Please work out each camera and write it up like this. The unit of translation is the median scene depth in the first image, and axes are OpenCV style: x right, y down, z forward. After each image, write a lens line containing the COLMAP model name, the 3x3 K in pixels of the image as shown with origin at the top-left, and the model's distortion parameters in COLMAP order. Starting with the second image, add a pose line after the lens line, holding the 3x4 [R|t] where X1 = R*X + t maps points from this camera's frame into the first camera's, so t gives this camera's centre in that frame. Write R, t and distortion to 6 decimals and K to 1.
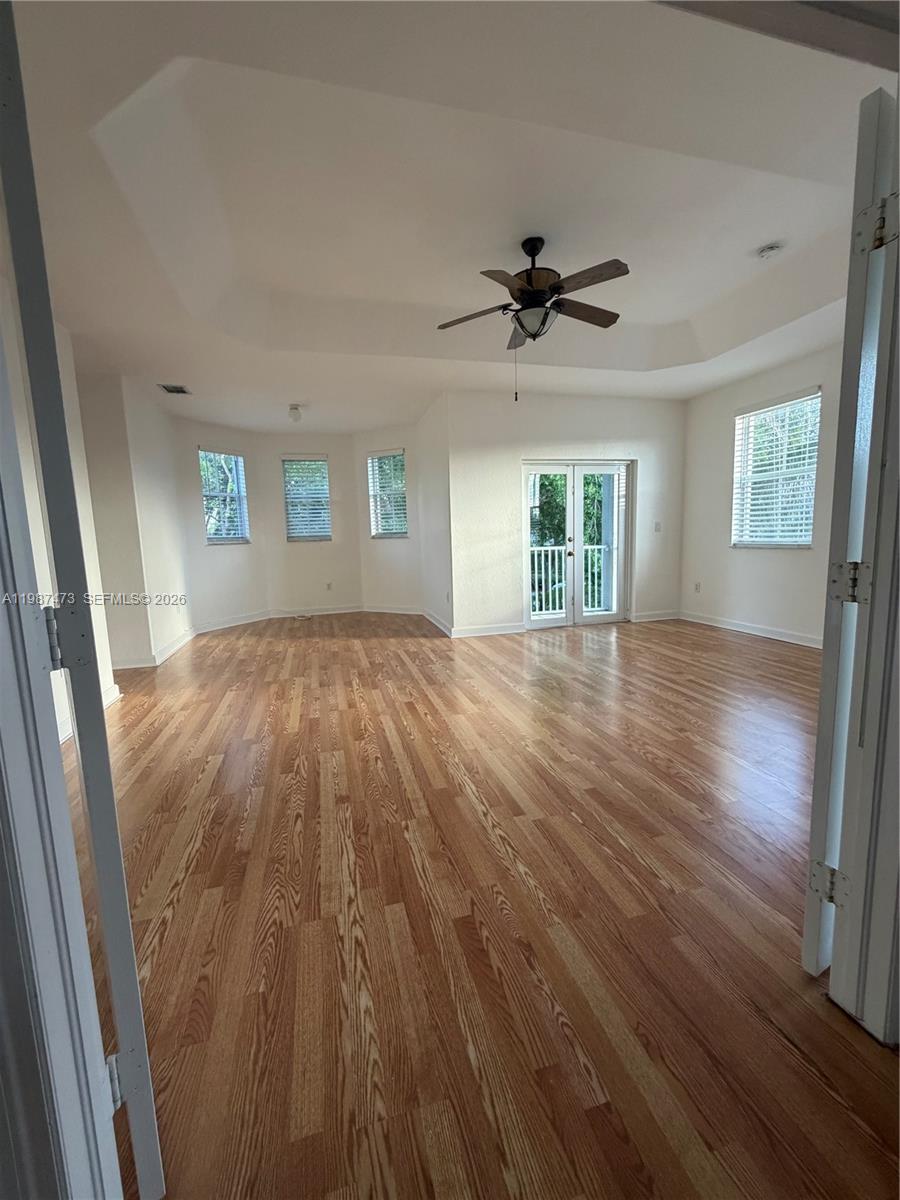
lens RADIAL K [[476.2, 0, 441.8], [0, 476.2, 594.0], [0, 0, 1]] dist [-0.000213, 0.000058]
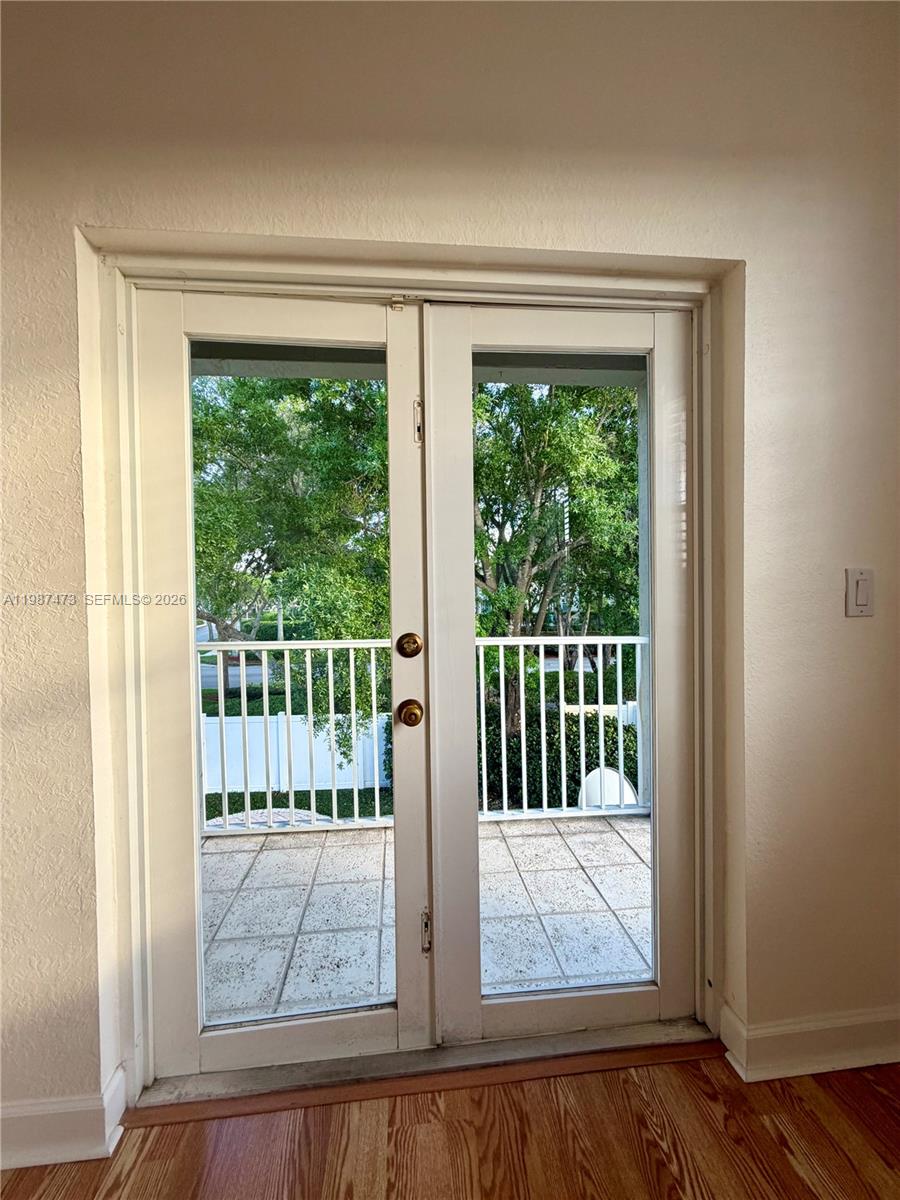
lens RADIAL K [[476.2, 0, 456.0], [0, 476.2, 595.3], [0, 0, 1]] dist [-0.000213, 0.000058]
pose [[0.987663, 0.020407, -0.155257, 0.878817], [-0.035967, 0.994528, -0.098082, -0.317254], [0.152406, 0.102457, 0.982993, 2.153941]]
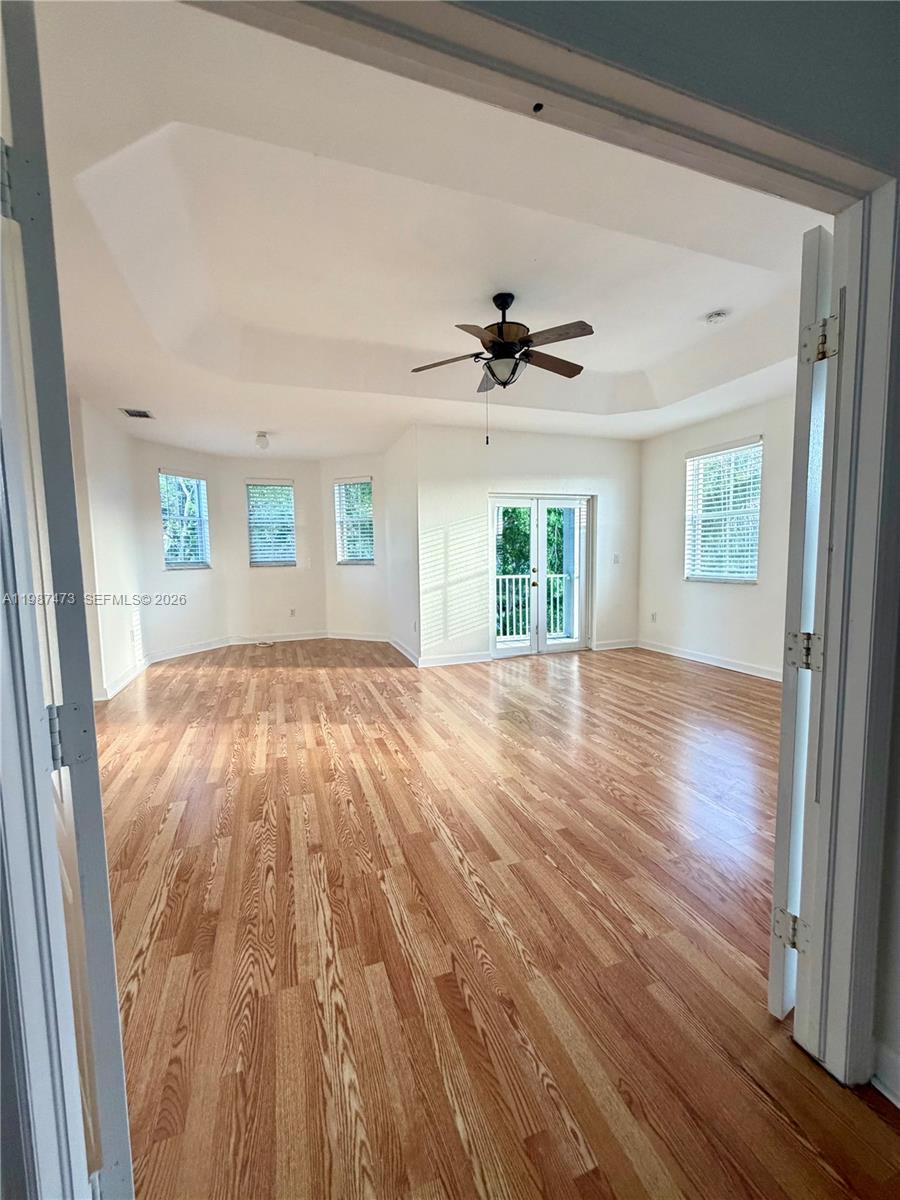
lens RADIAL K [[476.2, 0, 442.2], [0, 476.2, 594.1], [0, 0, 1]] dist [-0.000213, 0.000058]
pose [[0.996633, 0.009141, 0.081481, -0.033355], [-0.005787, 0.999130, -0.041302, -0.052084], [-0.081788, 0.040691, 0.995819, -0.016469]]
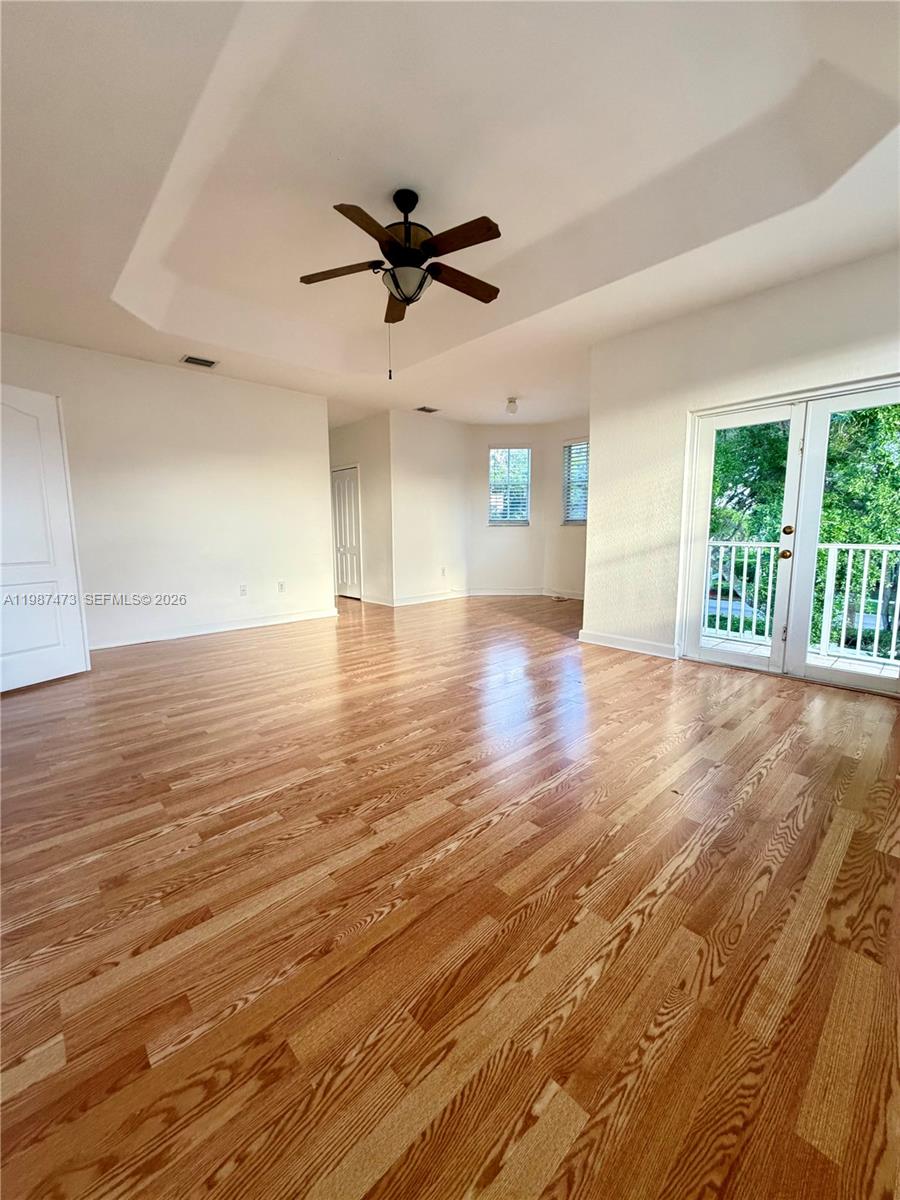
lens RADIAL K [[476.2, 0, 461.3], [0, 476.2, 597.2], [0, 0, 1]] dist [-0.000213, 0.000058]
pose [[0.478497, 0.153399, -0.864586, 1.635142], [-0.115572, 0.987059, 0.111166, -0.138689], [0.870450, 0.046730, 0.490033, 0.971002]]
